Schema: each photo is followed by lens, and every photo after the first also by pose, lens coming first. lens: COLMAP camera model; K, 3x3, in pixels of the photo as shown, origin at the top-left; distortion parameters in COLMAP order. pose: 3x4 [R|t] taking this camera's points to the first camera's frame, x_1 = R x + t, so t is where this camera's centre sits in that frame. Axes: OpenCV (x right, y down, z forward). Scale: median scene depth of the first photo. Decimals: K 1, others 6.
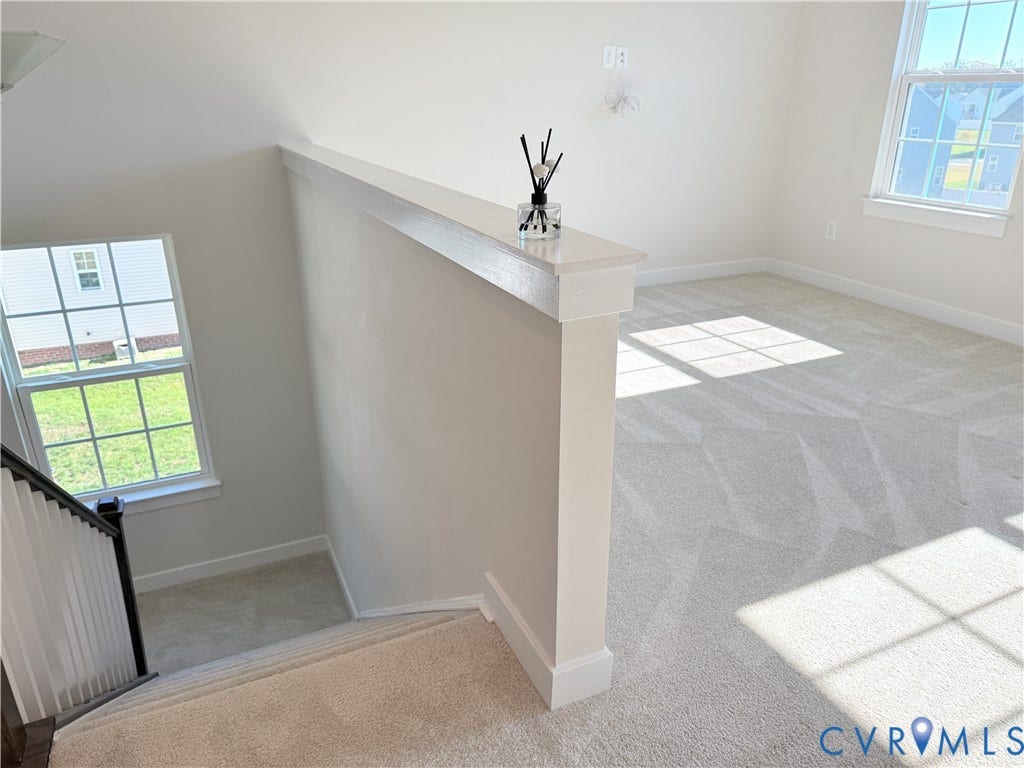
lens RADIAL K [[724.6, 0, 512.0], [0, 724.6, 384.0], [0, 0, 1]] dist [0.009471, -0.035730]
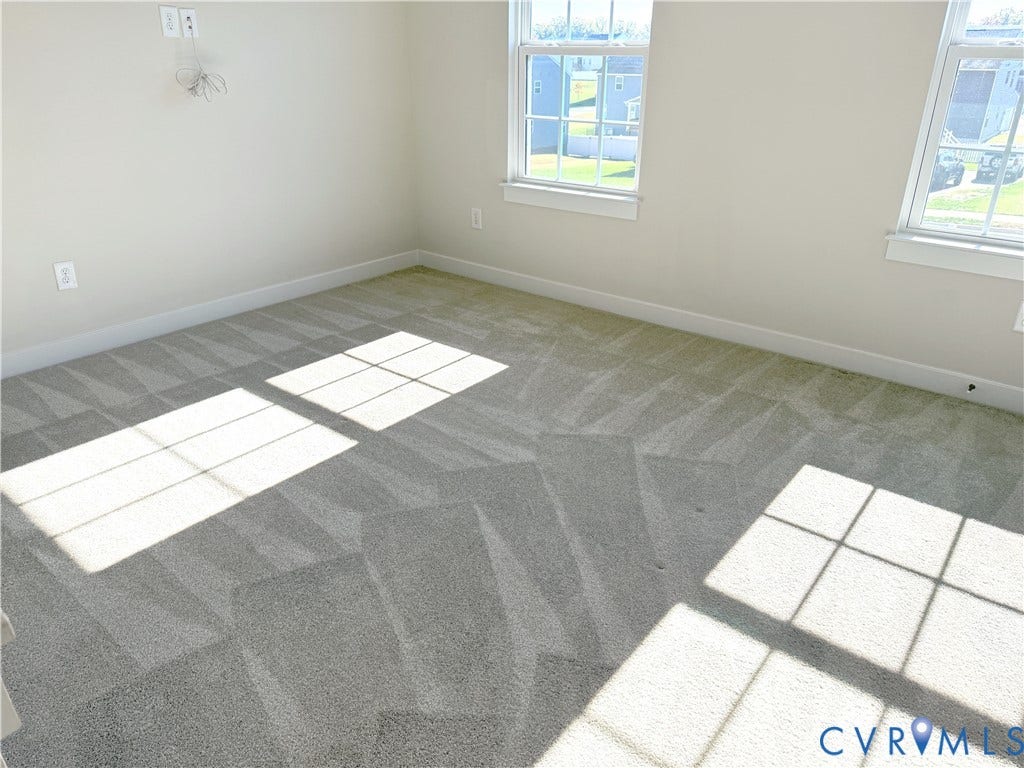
lens RADIAL K [[717.3, 0, 512.0], [0, 717.3, 384.0], [0, 0, 1]] dist [0.131728, -0.160850]
pose [[0.899564, -0.184447, 0.395934, 0.101198], [0.164509, 0.982787, 0.084068, -0.102688], [-0.404625, -0.010490, 0.914423, 0.174543]]
